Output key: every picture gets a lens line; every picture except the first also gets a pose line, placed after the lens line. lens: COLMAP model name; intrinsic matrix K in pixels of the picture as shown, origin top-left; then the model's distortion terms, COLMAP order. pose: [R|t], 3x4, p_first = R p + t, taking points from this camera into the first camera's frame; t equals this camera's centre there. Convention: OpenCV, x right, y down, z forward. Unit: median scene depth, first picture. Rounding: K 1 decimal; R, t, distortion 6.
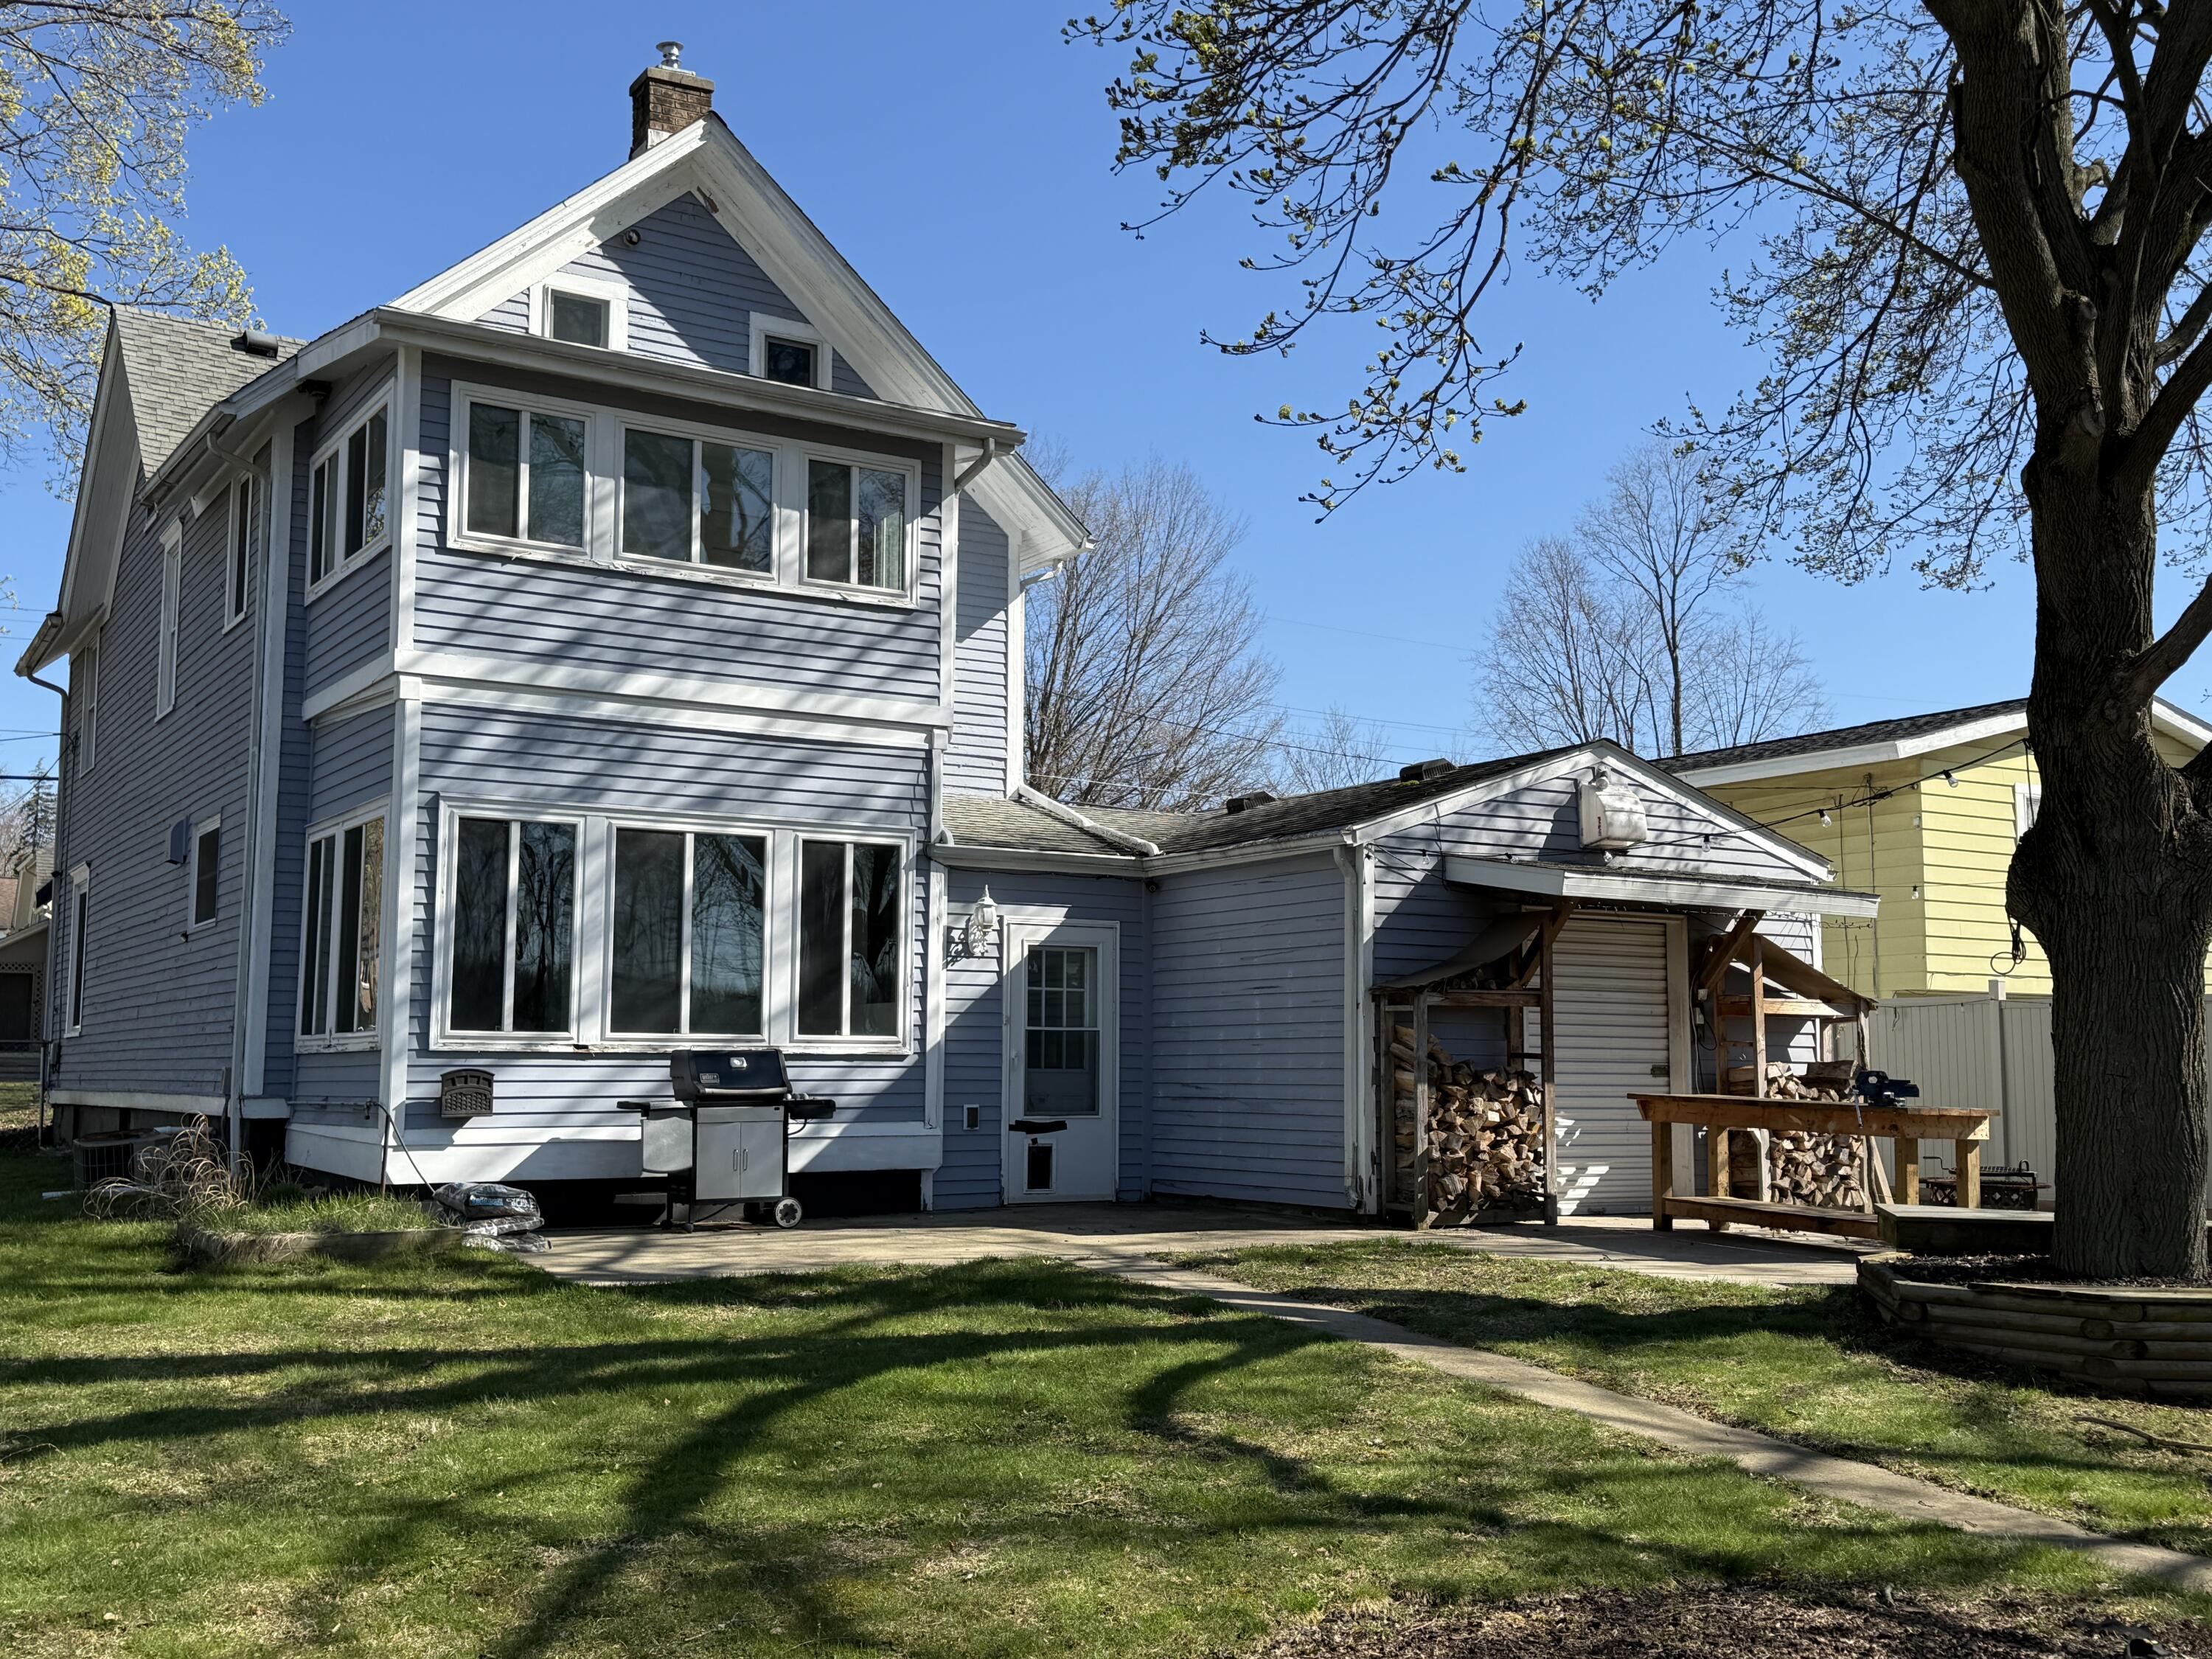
lens RADIAL K [[2242.1, 0, 1106.0], [0, 2242.1, 829.5], [0, 0, 1]] dist [0.189187, -0.448384]
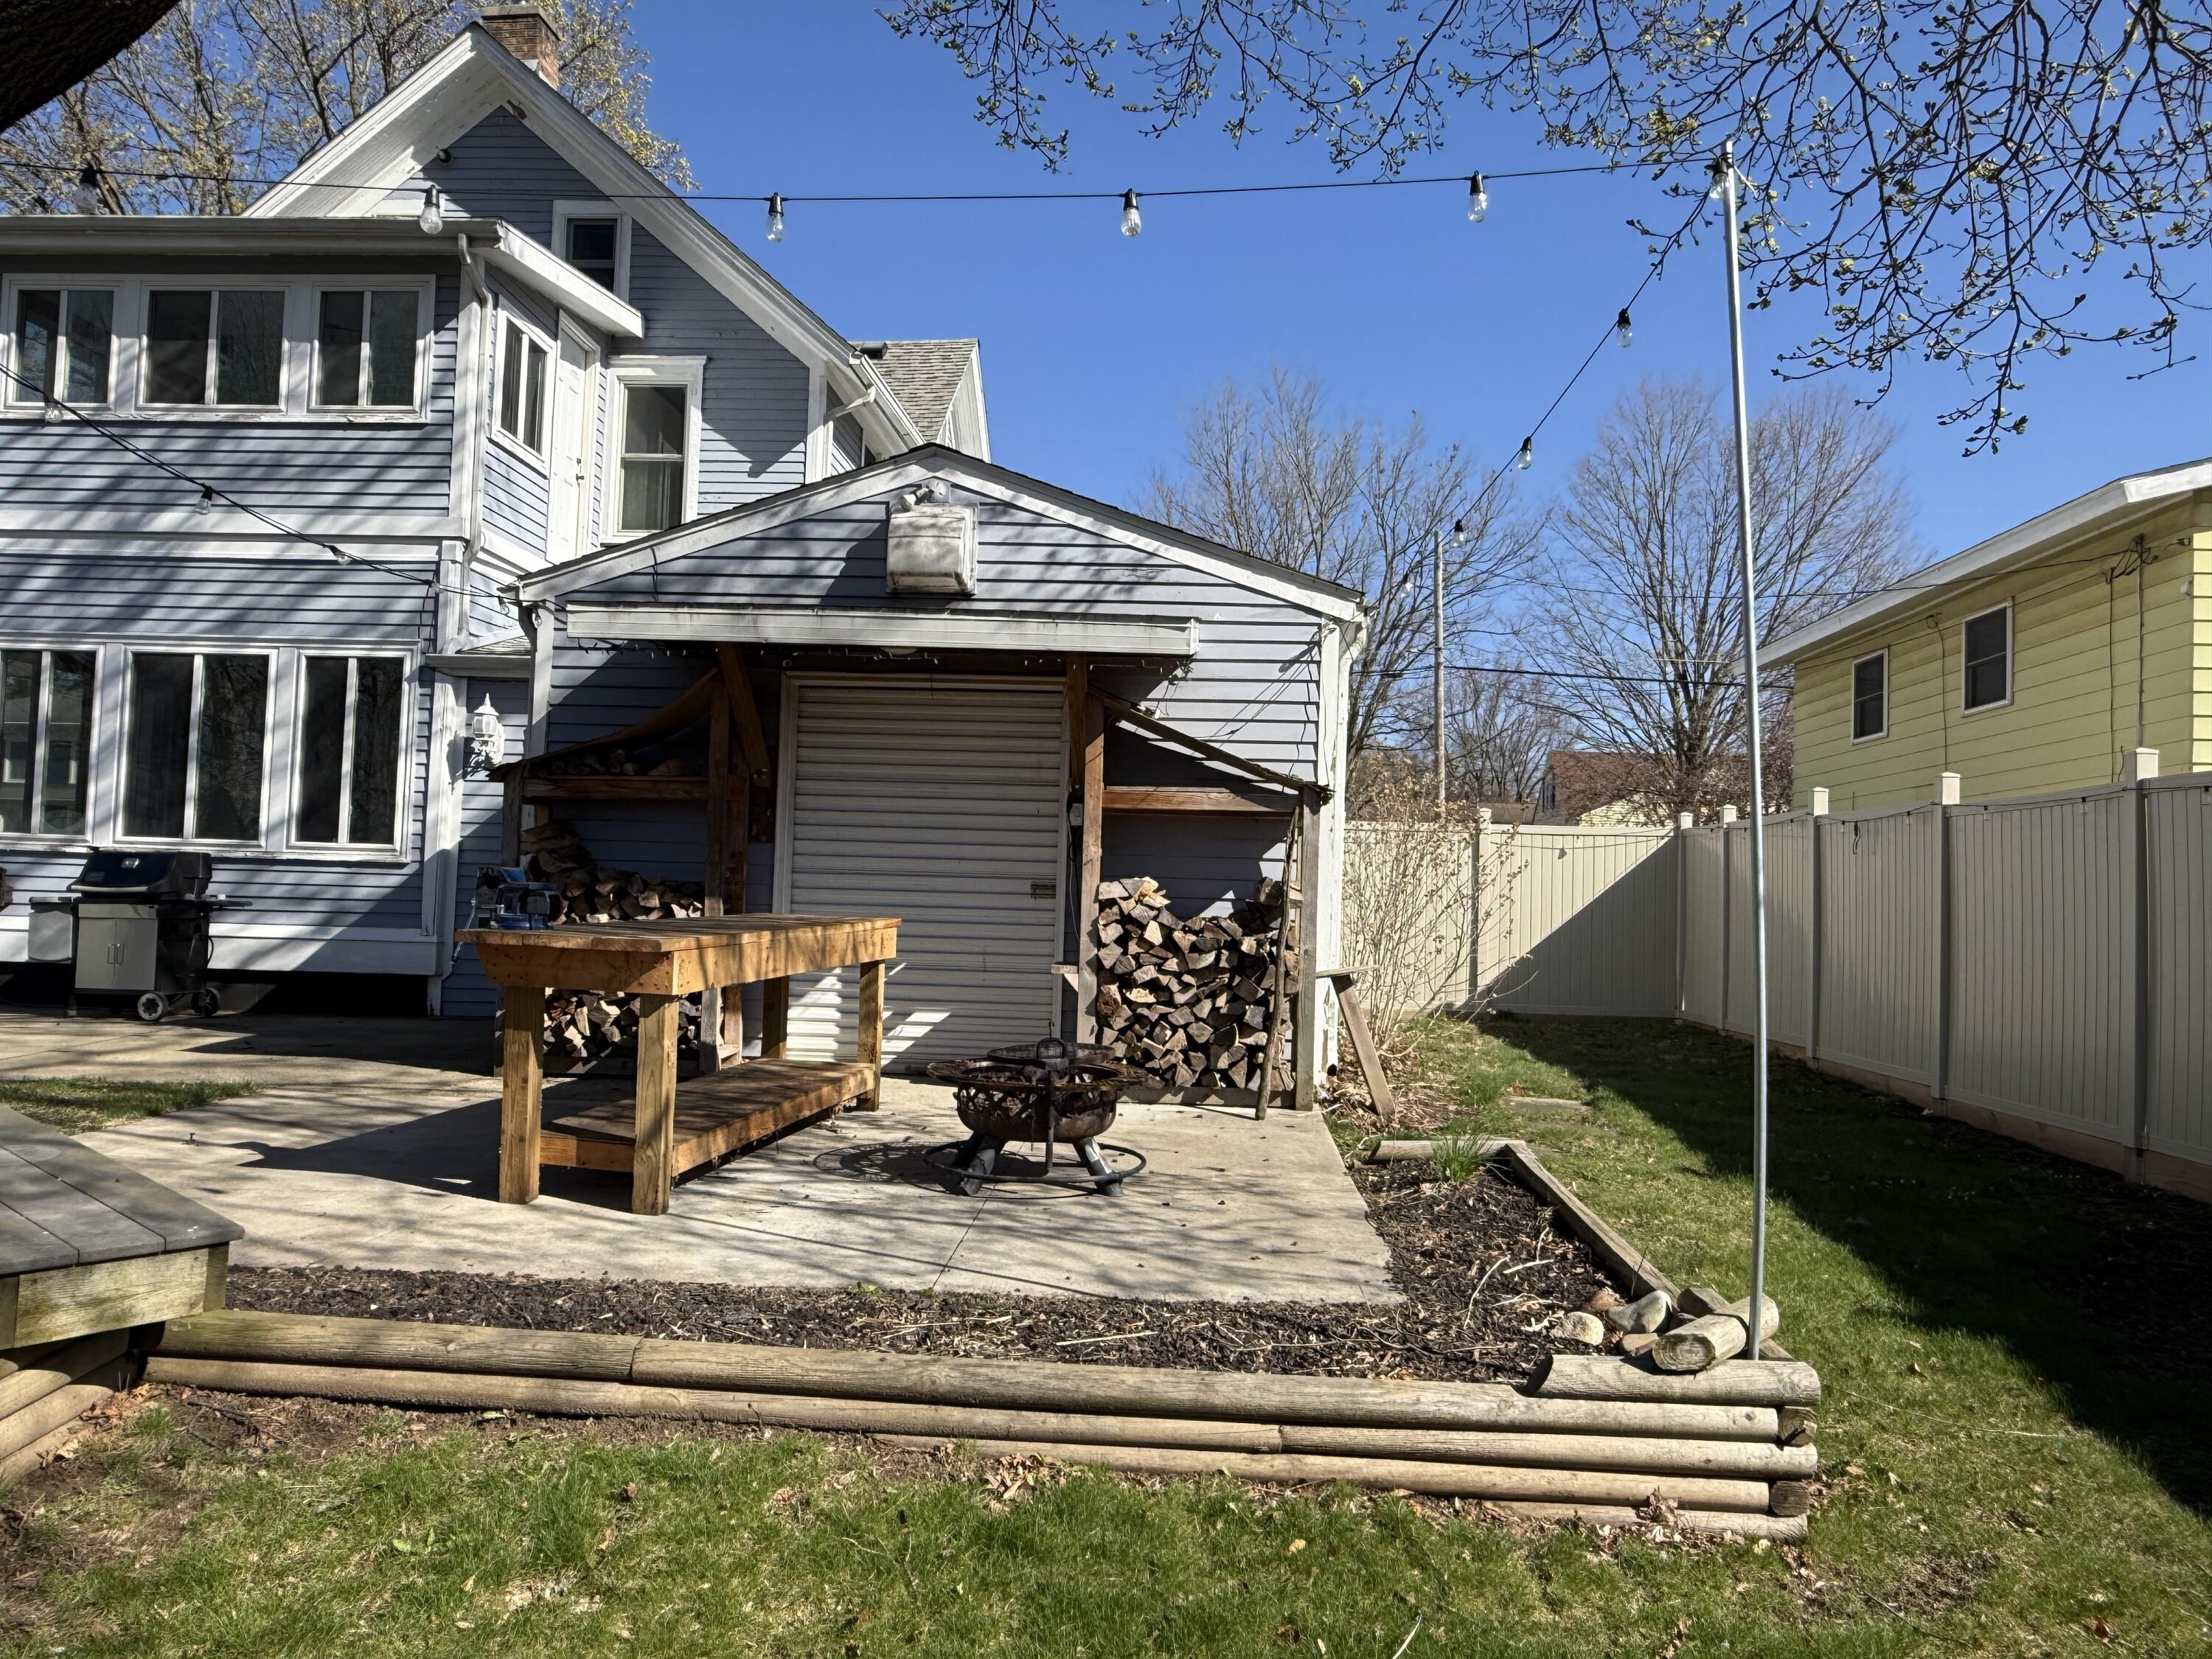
lens RADIAL K [[1477.6, 0, 1106.0], [0, 1477.6, 829.5], [0, 0, 1]] dist [0.001071, 0.000268]
pose [[0.818584, -0.008221, -0.574328, 0.556689], [0.036464, 0.998624, 0.037678, 0.071821], [0.573228, -0.051785, 0.817758, 0.639770]]
